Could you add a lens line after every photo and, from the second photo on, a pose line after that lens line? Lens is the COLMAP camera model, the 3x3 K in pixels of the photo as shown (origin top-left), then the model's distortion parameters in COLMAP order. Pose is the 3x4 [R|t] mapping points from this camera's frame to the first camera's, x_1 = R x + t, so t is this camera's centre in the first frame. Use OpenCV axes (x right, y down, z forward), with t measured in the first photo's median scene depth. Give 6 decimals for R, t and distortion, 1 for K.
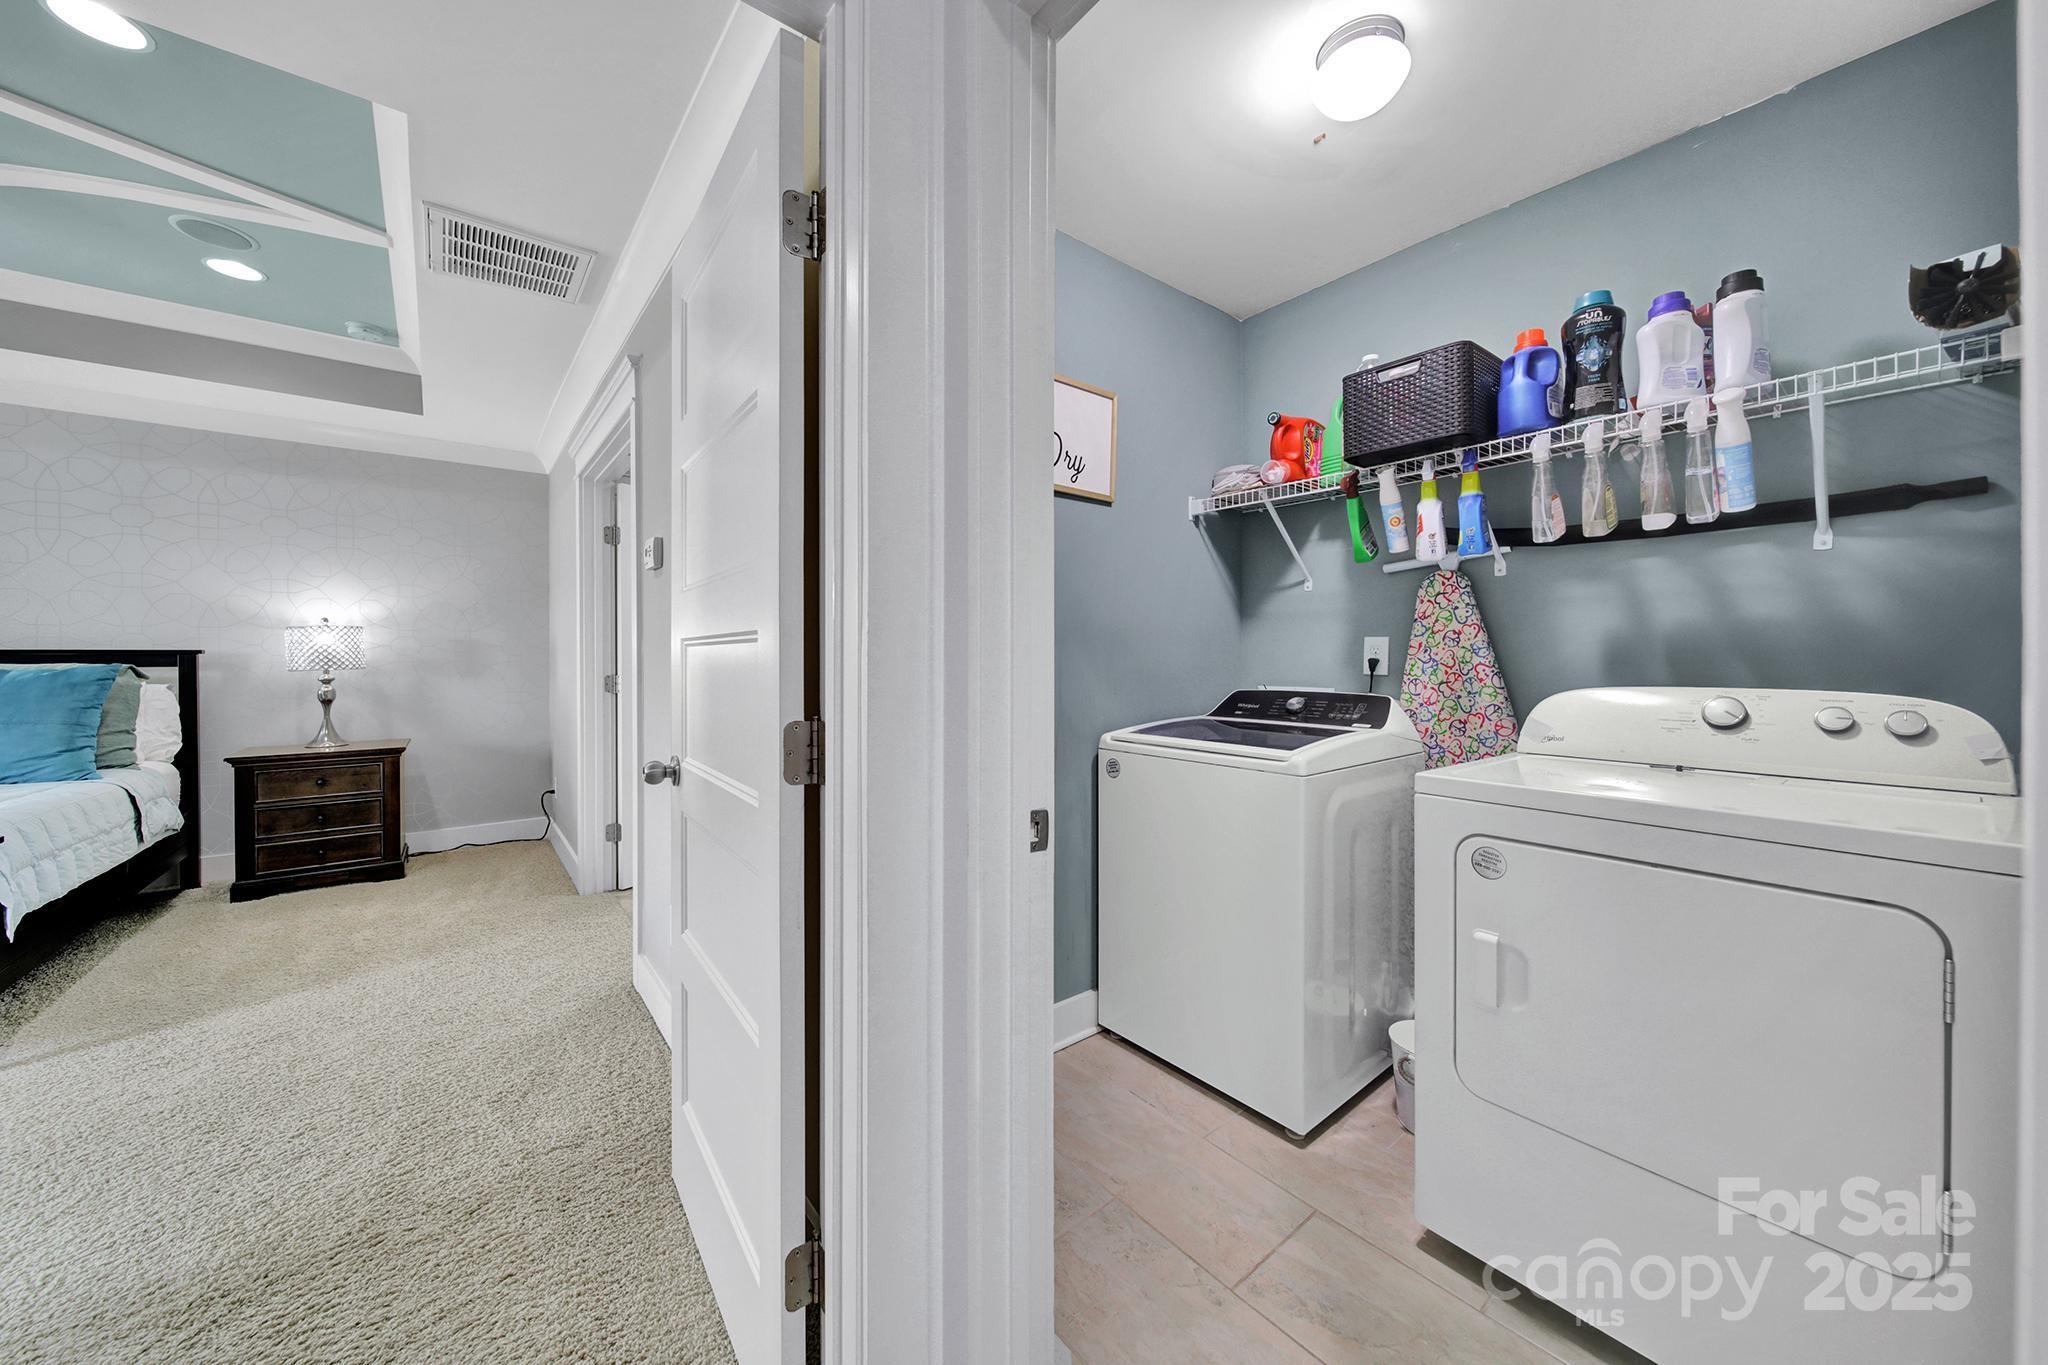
lens RADIAL K [[715.6, 0, 1020.3], [0, 715.6, 653.3], [0, 0, 1]] dist [-0.001159, -0.001164]
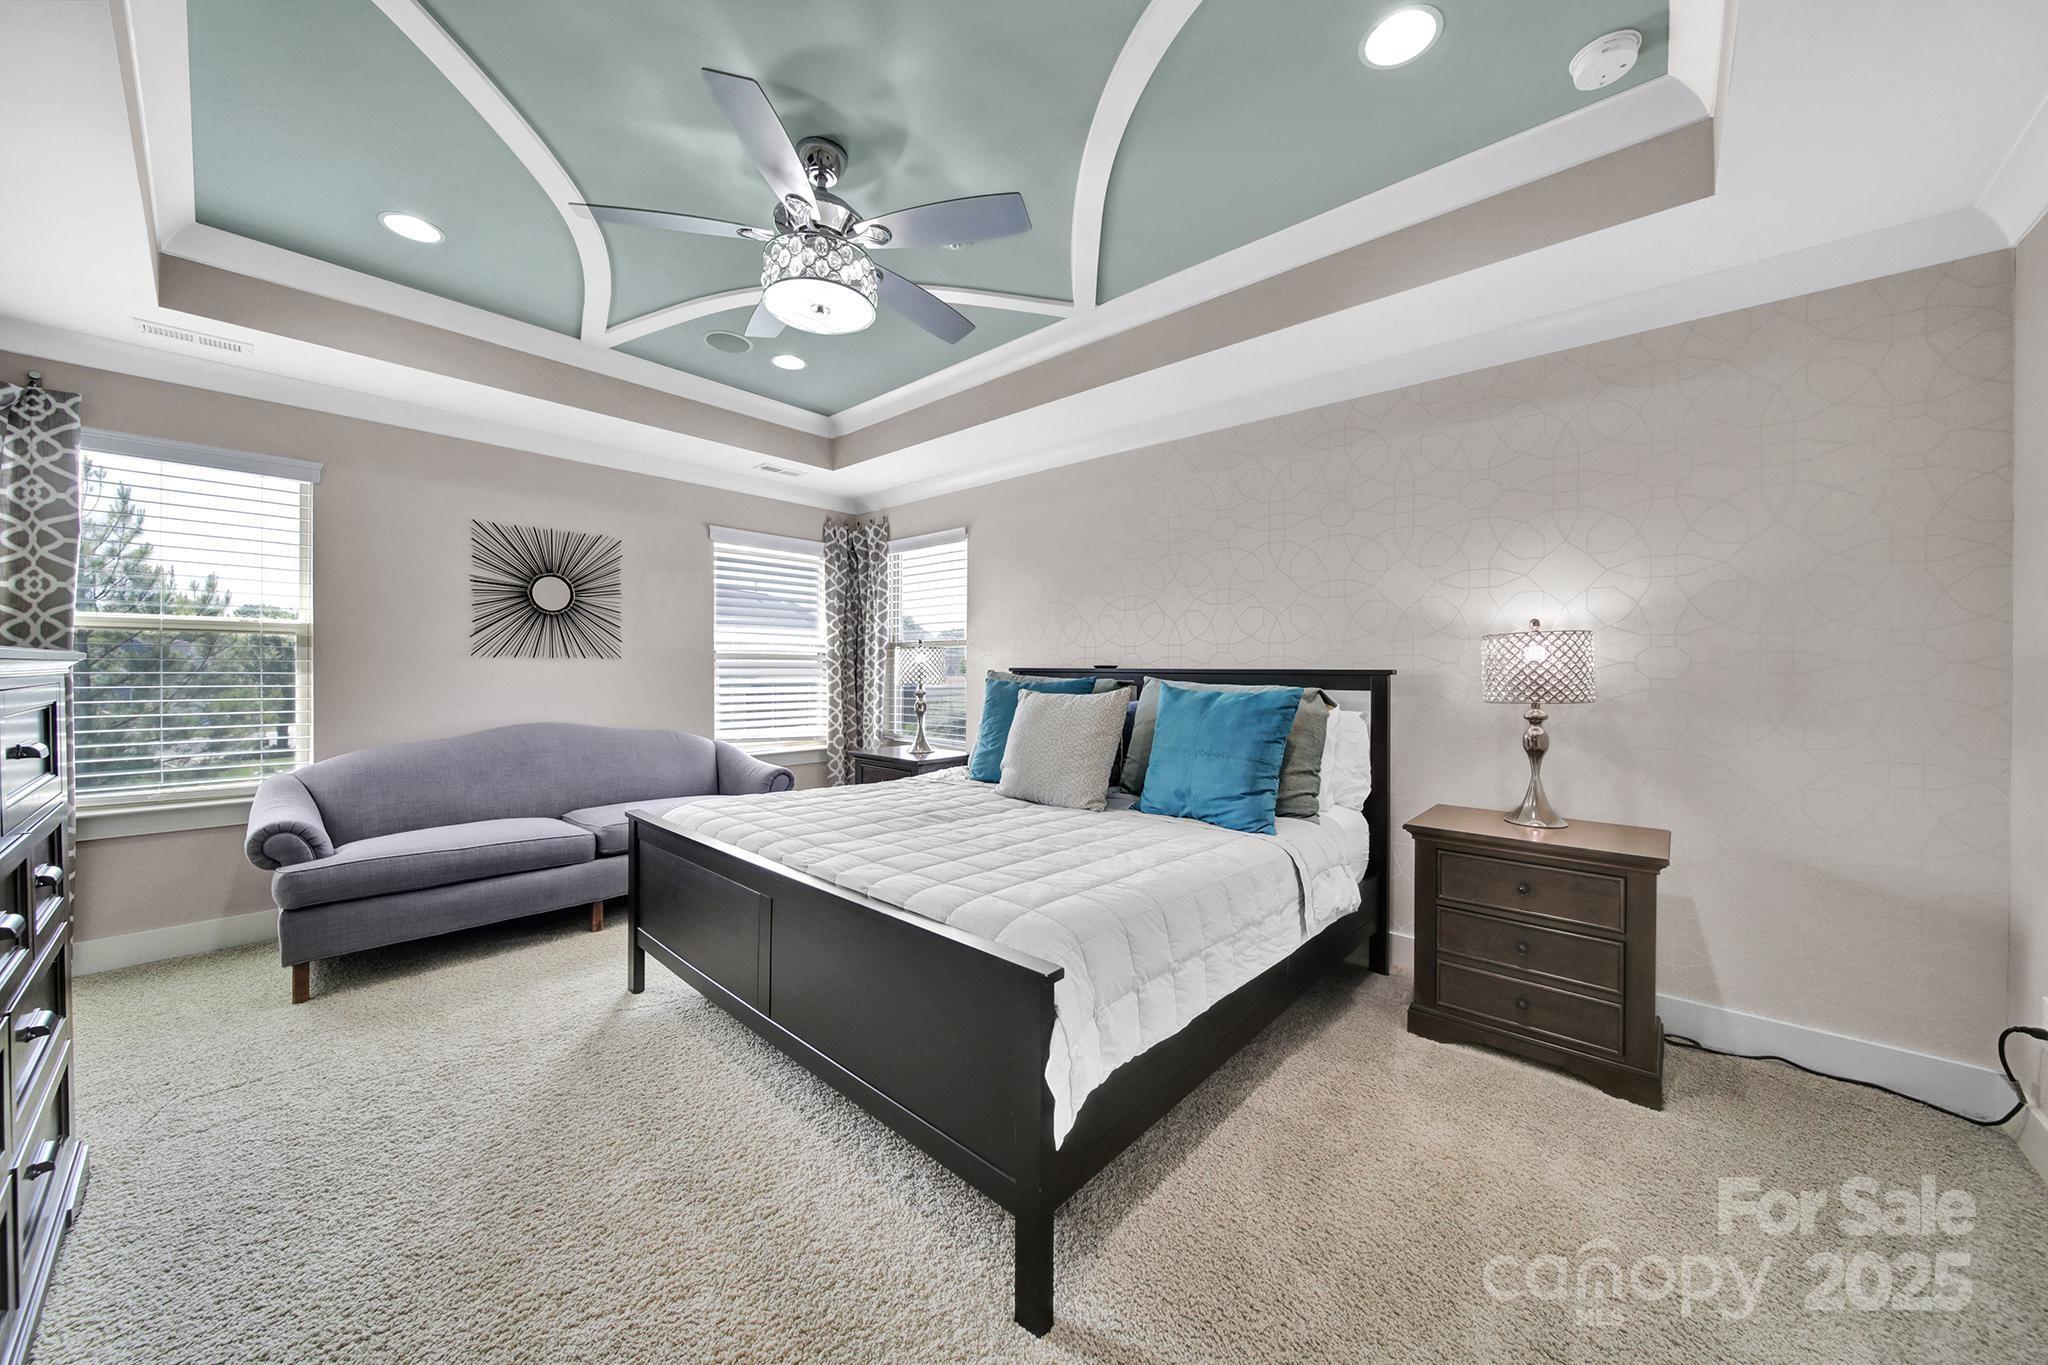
lens RADIAL K [[715.6, 0, 1021.8], [0, 715.6, 672.3], [0, 0, 1]] dist [-0.001159, -0.001164]
pose [[0.161543, 0.013073, -0.986779, -0.465036], [-0.004186, 0.999912, 0.012562, -0.009795], [0.986857, 0.002101, 0.161584, 0.495103]]
